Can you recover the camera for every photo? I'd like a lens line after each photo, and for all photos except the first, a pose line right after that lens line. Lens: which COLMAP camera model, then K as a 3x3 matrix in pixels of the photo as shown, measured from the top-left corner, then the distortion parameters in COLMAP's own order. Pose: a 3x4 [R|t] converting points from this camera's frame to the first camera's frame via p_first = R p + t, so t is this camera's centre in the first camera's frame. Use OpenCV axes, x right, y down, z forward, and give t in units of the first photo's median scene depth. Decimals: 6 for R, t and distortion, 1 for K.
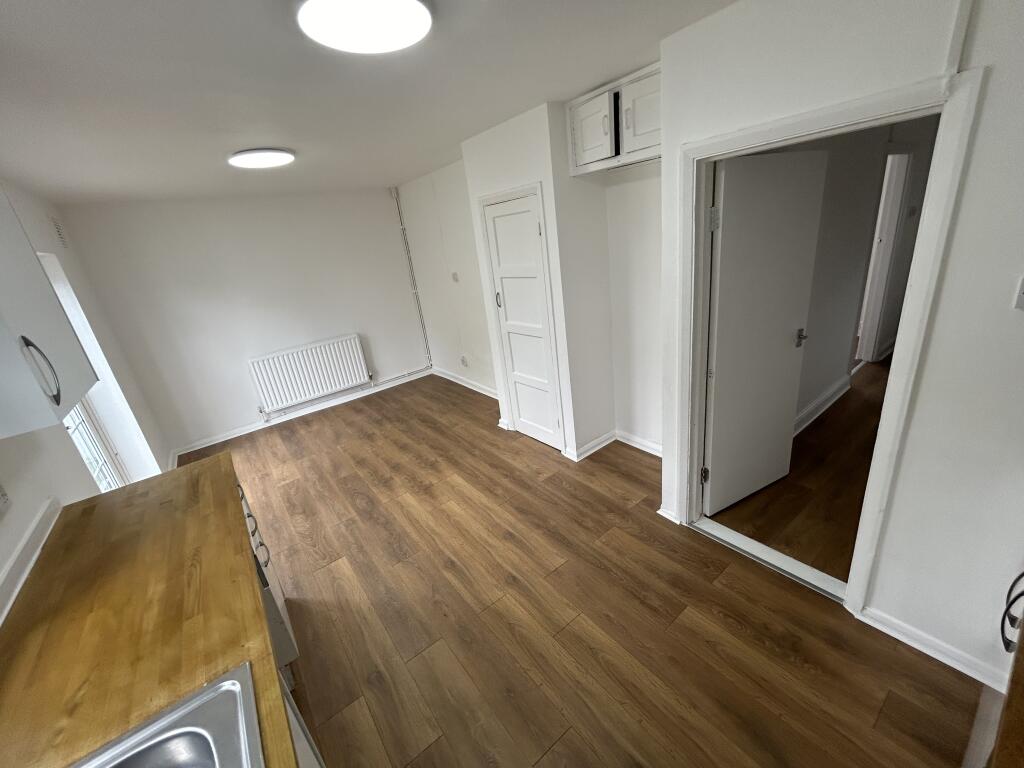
lens RADIAL K [[414.3, 0, 512.0], [0, 414.3, 384.0], [0, 0, 1]] dist [-0.001893, -0.000009]
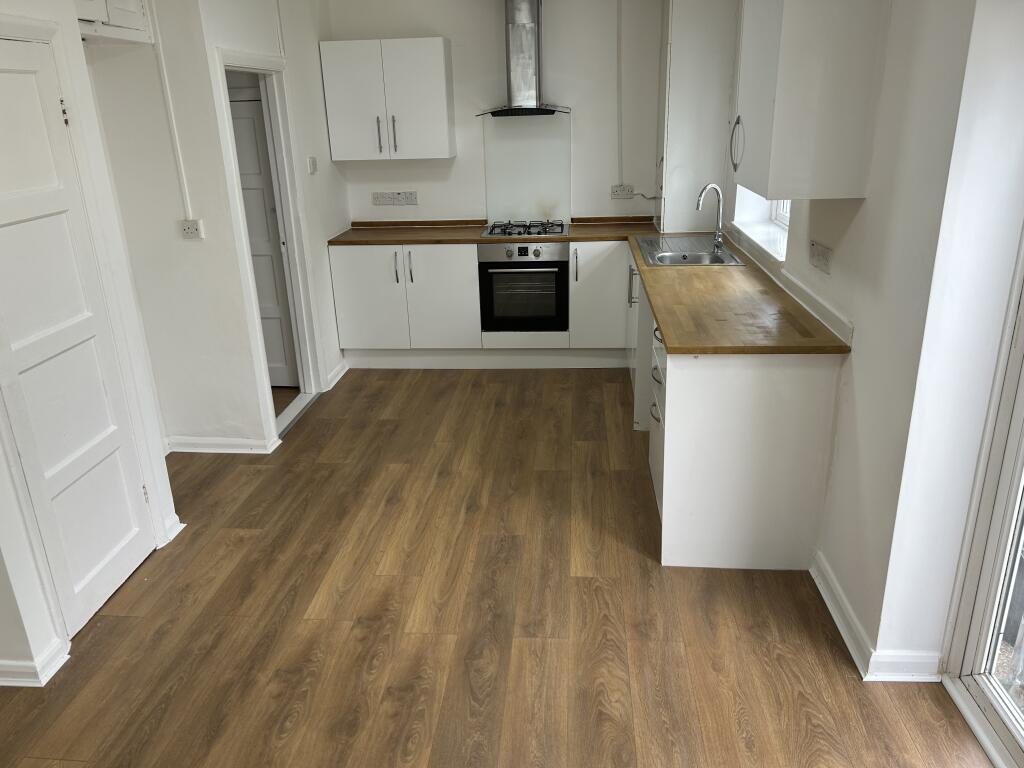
lens RADIAL K [[767.6, 0, 512.0], [0, 767.6, 384.0], [0, 0, 1]] dist [0.008442, 0.000865]
pose [[-0.734944, -0.079898, 0.673404, -0.987844], [0.349505, 0.806354, 0.477117, -0.360637], [-0.581123, 0.586012, -0.564700, 1.384896]]
